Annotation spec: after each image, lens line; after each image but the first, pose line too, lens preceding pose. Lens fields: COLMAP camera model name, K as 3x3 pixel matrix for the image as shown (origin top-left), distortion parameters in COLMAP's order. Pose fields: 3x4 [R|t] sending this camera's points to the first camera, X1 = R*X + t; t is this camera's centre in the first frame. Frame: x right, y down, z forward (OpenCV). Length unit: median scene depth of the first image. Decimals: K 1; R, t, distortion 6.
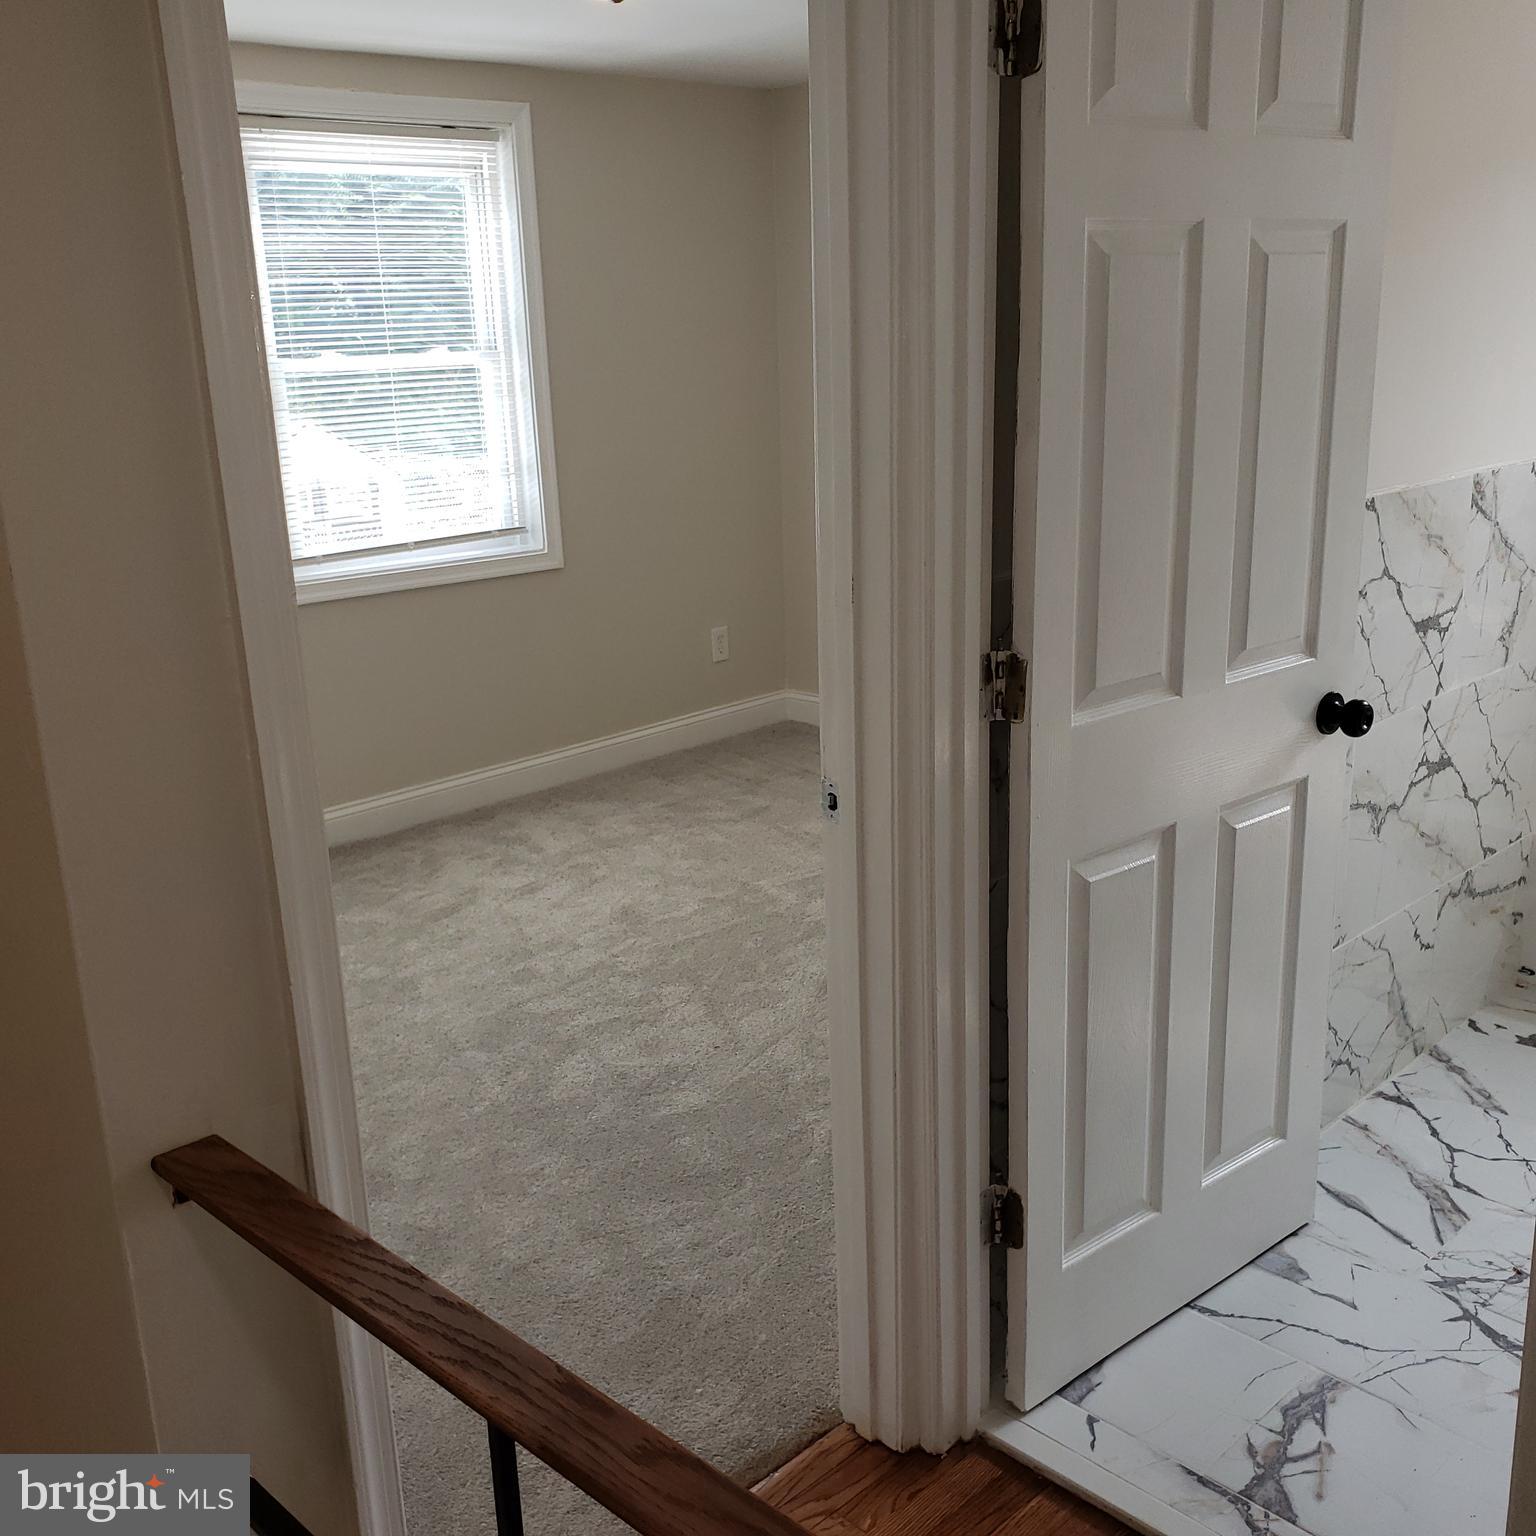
lens RADIAL K [[1627.9, 0, 770.5], [0, 1627.9, 811.0], [0, 0, 1]] dist [0.073892, -0.024163]
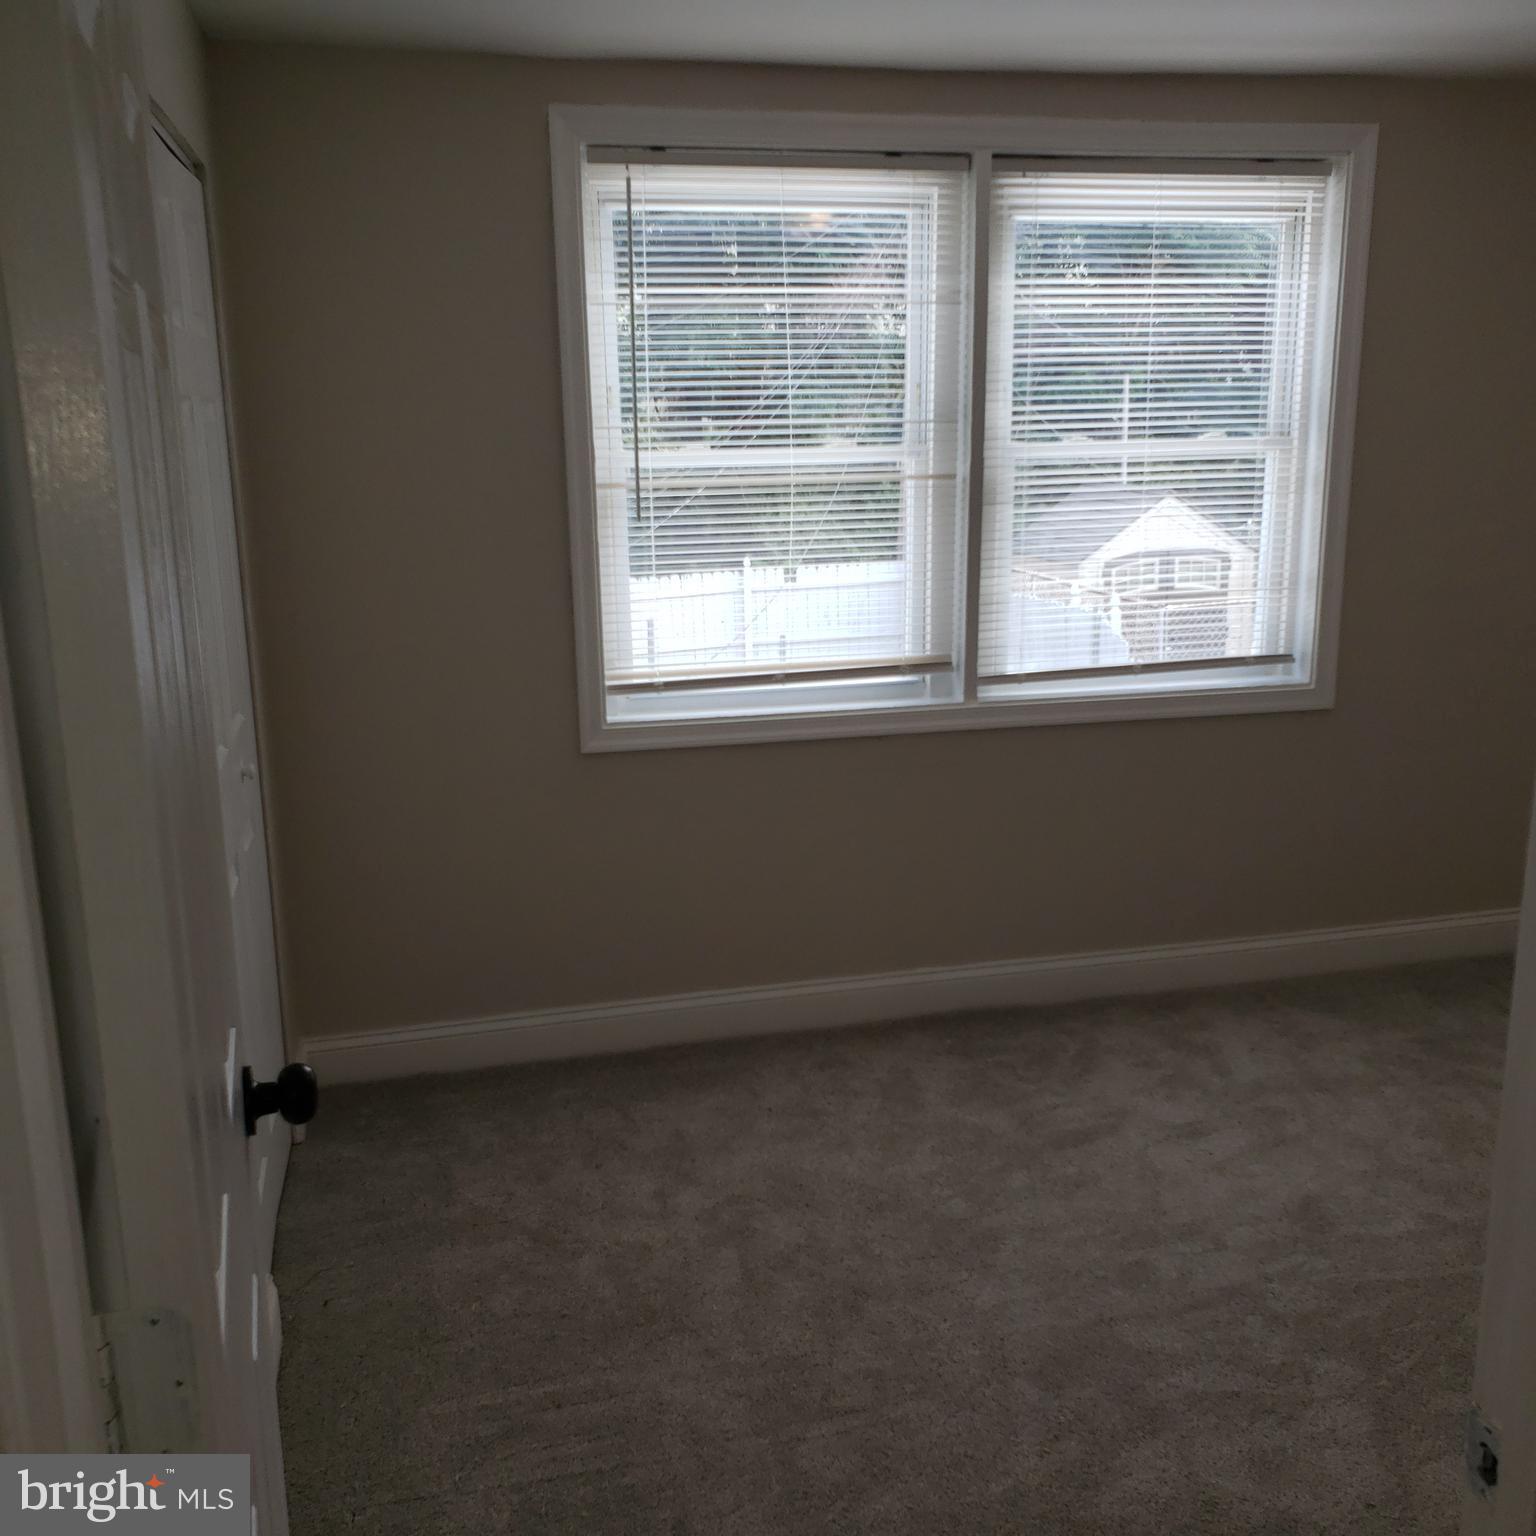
lens RADIAL K [[1627.9, 0, 770.5], [0, 1627.9, 811.0], [0, 0, 1]] dist [0.073892, -0.024163]
pose [[0.865403, 0.150095, -0.478068, 0.026705], [-0.166554, 0.985999, 0.008068, -0.071522], [0.472586, 0.072642, 0.878286, 0.208254]]
